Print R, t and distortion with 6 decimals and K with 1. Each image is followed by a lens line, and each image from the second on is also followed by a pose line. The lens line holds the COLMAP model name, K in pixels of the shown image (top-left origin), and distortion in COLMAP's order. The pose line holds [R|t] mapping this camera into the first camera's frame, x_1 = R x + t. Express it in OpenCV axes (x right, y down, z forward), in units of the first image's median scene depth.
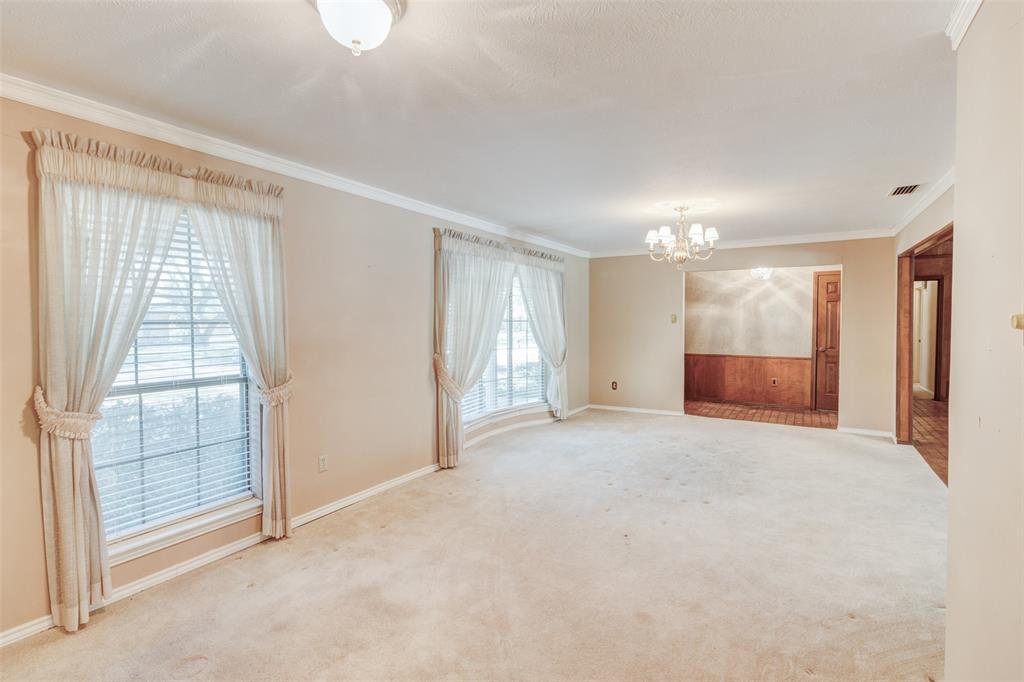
lens RADIAL K [[470.1, 0, 514.4], [0, 470.1, 337.1], [0, 0, 1]] dist [0.001811, 0.000347]
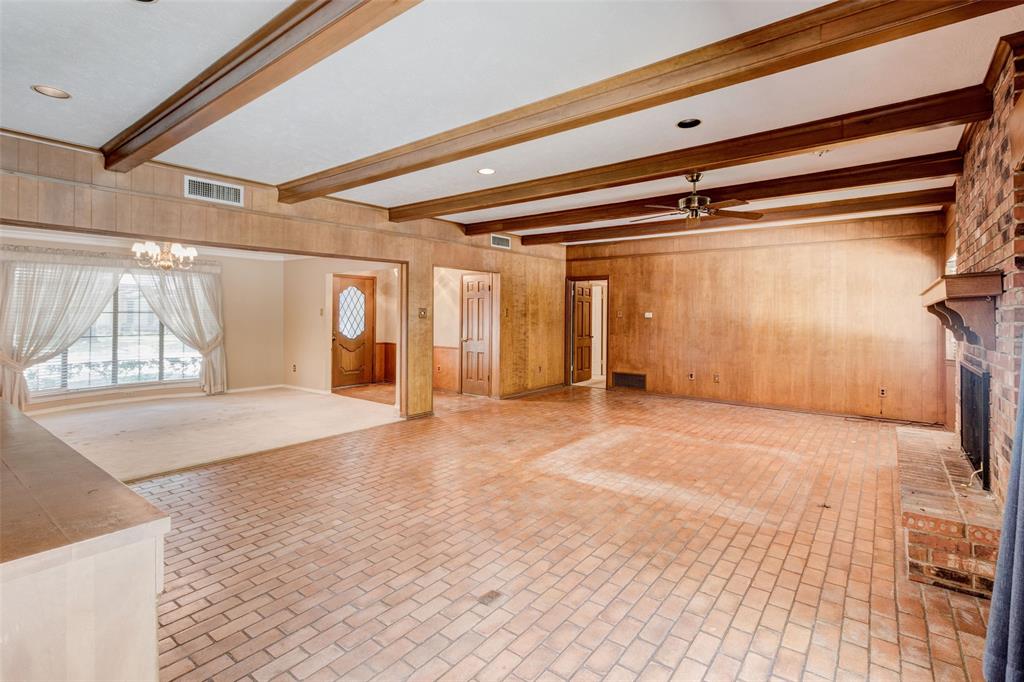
lens RADIAL K [[485.4, 0, 514.6], [0, 485.4, 312.3], [0, 0, 1]] dist [-0.009761, 0.000310]
pose [[0.992739, 0.003505, -0.120239, 1.561920], [-0.007980, 0.999292, -0.036759, 0.008434], [0.120025, 0.037452, 0.992064, -0.210714]]
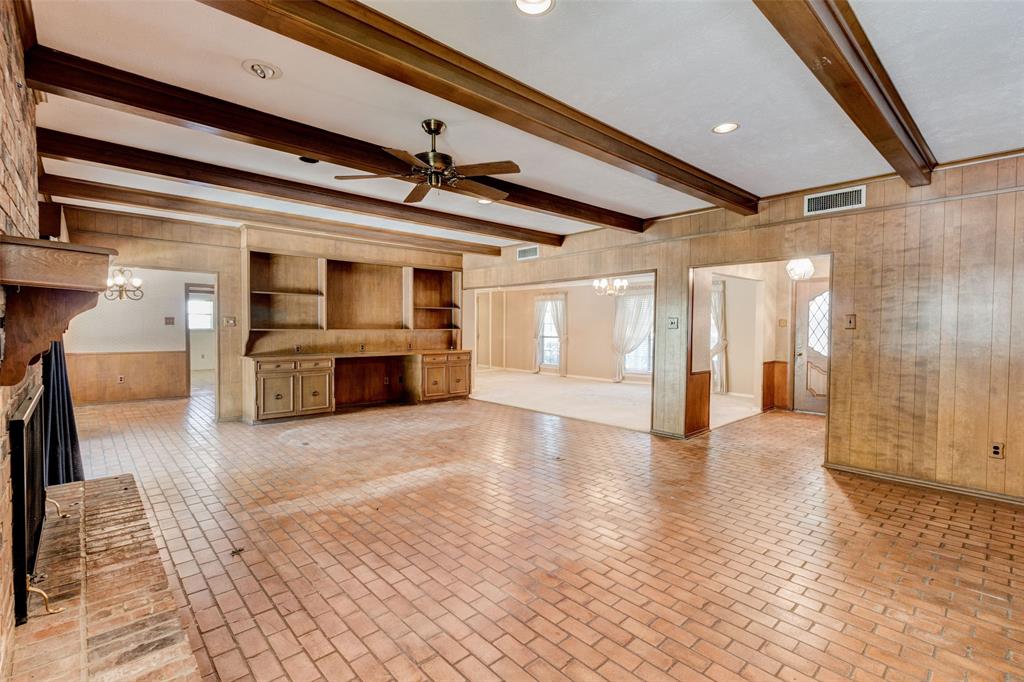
lens RADIAL K [[470.1, 0, 514.4], [0, 470.1, 337.1], [0, 0, 1]] dist [0.001811, 0.000347]
pose [[-0.287715, 0.023827, -0.957420, 2.519311], [-0.035548, 0.998736, 0.035538, -0.036193], [0.957056, 0.044259, -0.286504, 1.255673]]
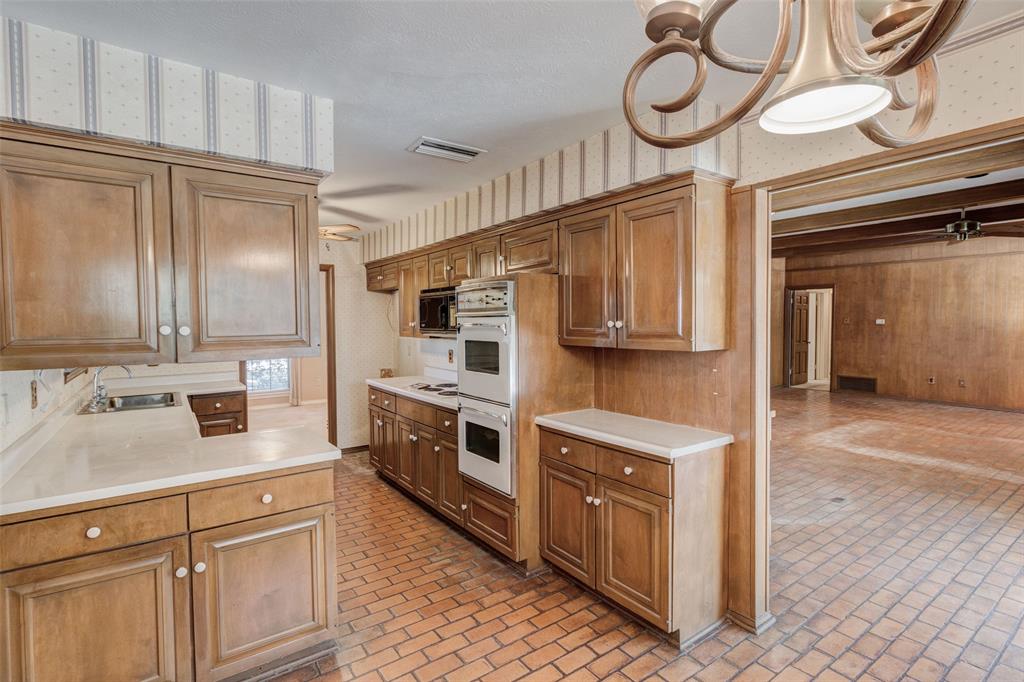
lens RADIAL K [[494.4, 0, 506.2], [0, 494.4, 338.4], [0, 0, 1]] dist [-0.000101, -0.000699]
pose [[0.912065, 0.008285, -0.409961, 1.273959], [-0.006026, 0.999959, 0.006801, 0.009105], [0.410001, -0.003732, 0.912078, -0.759308]]
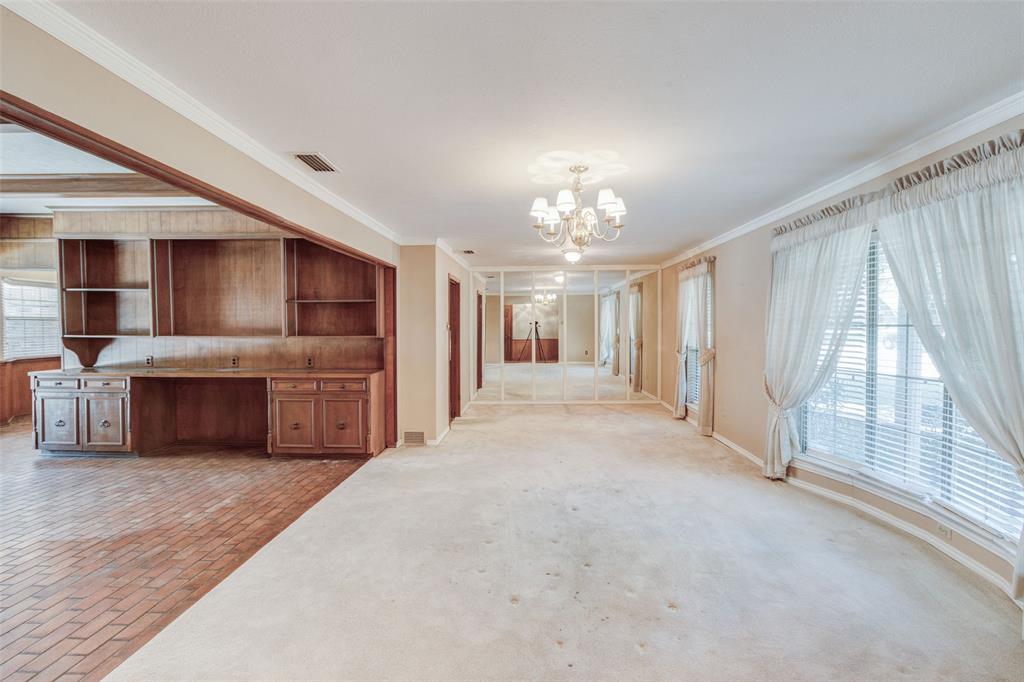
lens RADIAL K [[470.1, 0, 514.4], [0, 470.1, 337.1], [0, 0, 1]] dist [0.001811, 0.000347]
pose [[-0.877889, 0.012344, -0.478705, 0.829810], [-0.013399, 0.998643, 0.050323, -0.051972], [0.478677, 0.050592, -0.876532, 1.659059]]
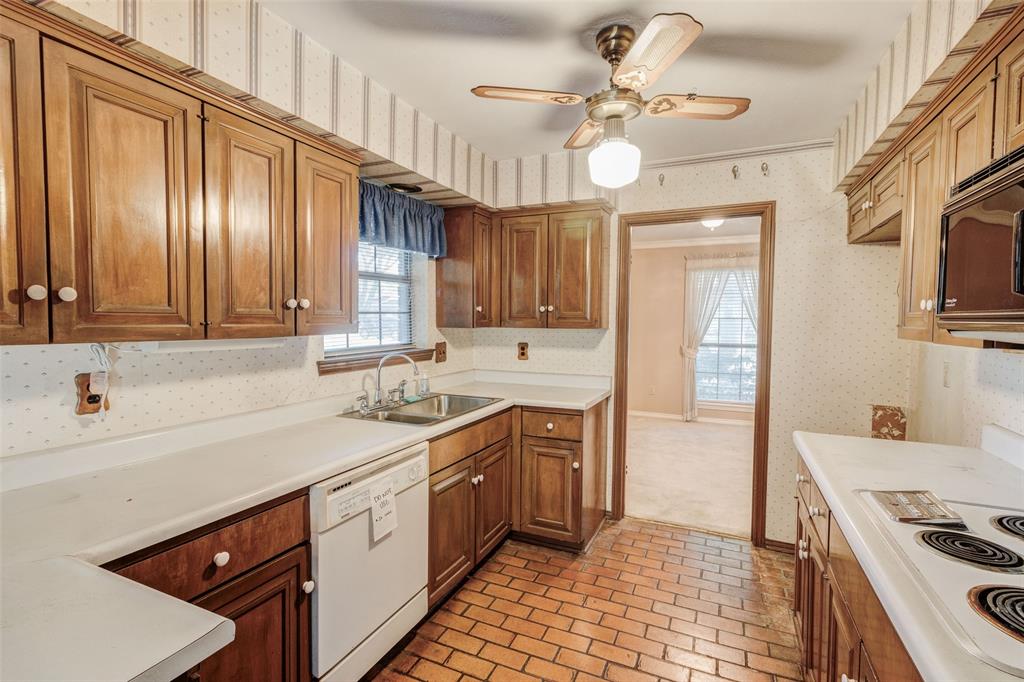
lens RADIAL K [[470.1, 0, 514.4], [0, 470.1, 337.1], [0, 0, 1]] dist [0.001811, 0.000347]
pose [[0.104486, 0.040931, -0.993684, 0.970030], [-0.036175, 0.998648, 0.037332, 0.009549], [0.993868, 0.032045, 0.105825, -0.210642]]
